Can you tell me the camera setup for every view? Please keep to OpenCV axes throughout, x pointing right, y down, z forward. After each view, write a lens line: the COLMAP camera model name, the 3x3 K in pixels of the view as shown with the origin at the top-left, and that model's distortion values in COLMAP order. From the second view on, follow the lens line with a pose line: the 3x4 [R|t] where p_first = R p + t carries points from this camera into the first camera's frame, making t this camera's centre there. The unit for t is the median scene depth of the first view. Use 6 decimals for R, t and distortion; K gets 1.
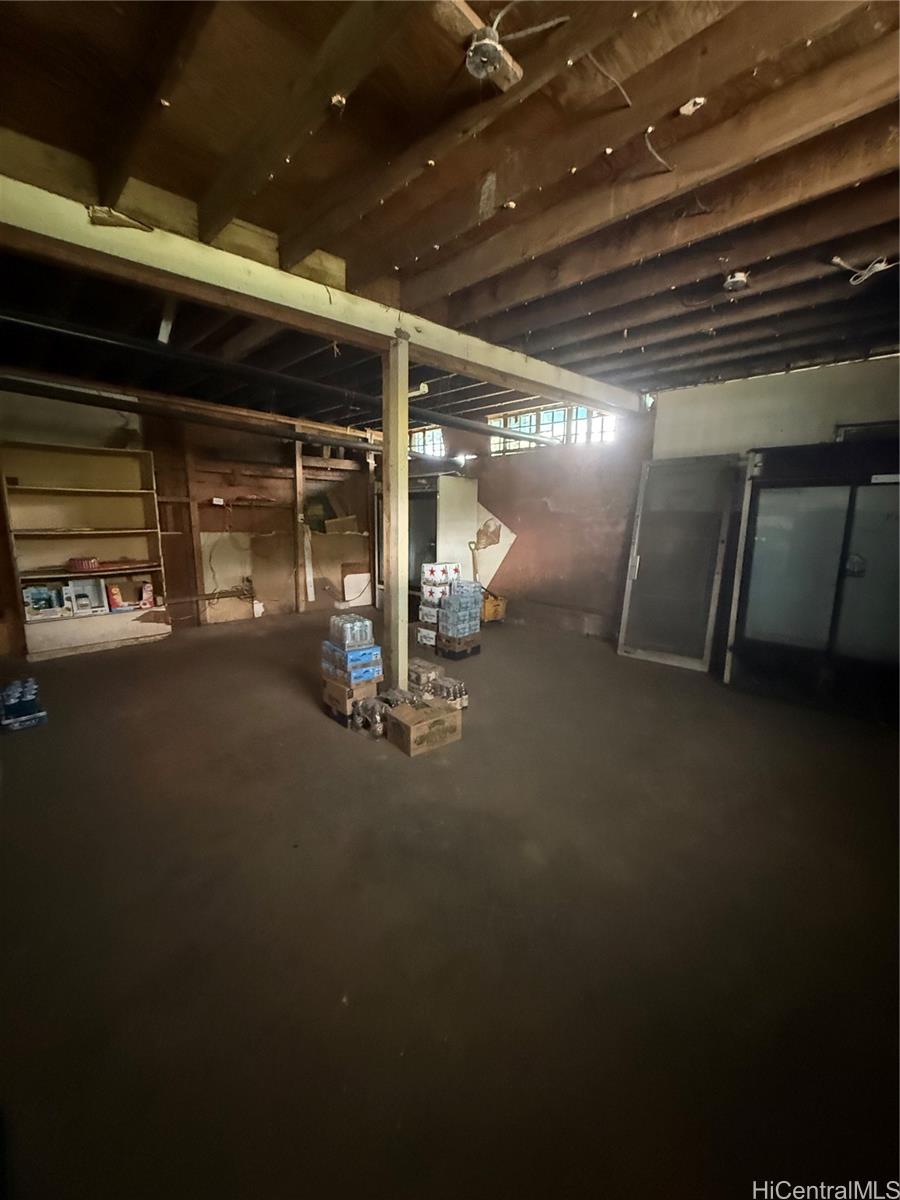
lens RADIAL K [[479.1, 0, 447.5], [0, 479.1, 597.7], [0, 0, 1]] dist [0.000711, 0.000395]
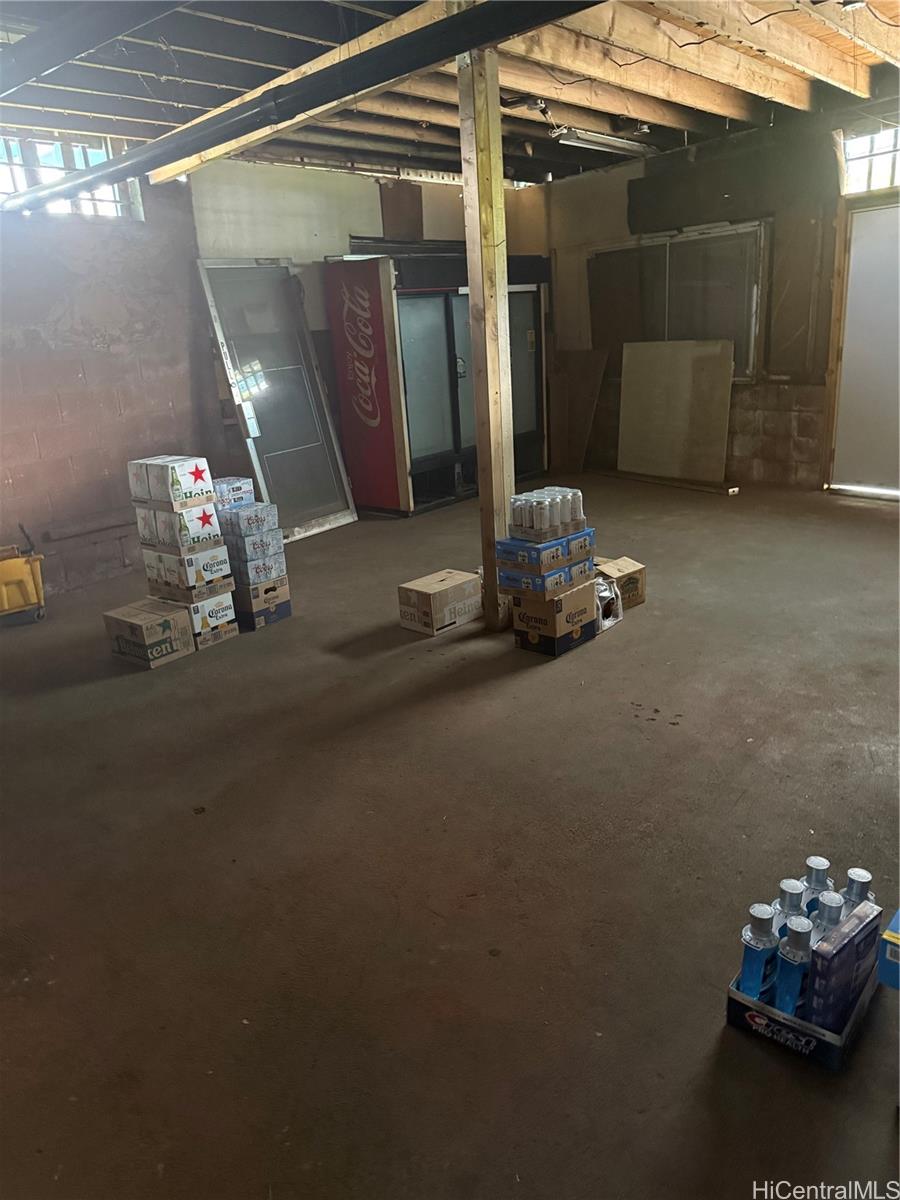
lens RADIAL K [[852.9, 0, 449.3], [0, 852.9, 602.9], [0, 0, 1]] dist [0.137734, -0.178894]
pose [[-0.064048, -0.312225, 0.947847, -0.900291], [0.245896, 0.915575, 0.318210, -0.148287], [-0.967178, 0.253452, 0.018135, 0.769658]]
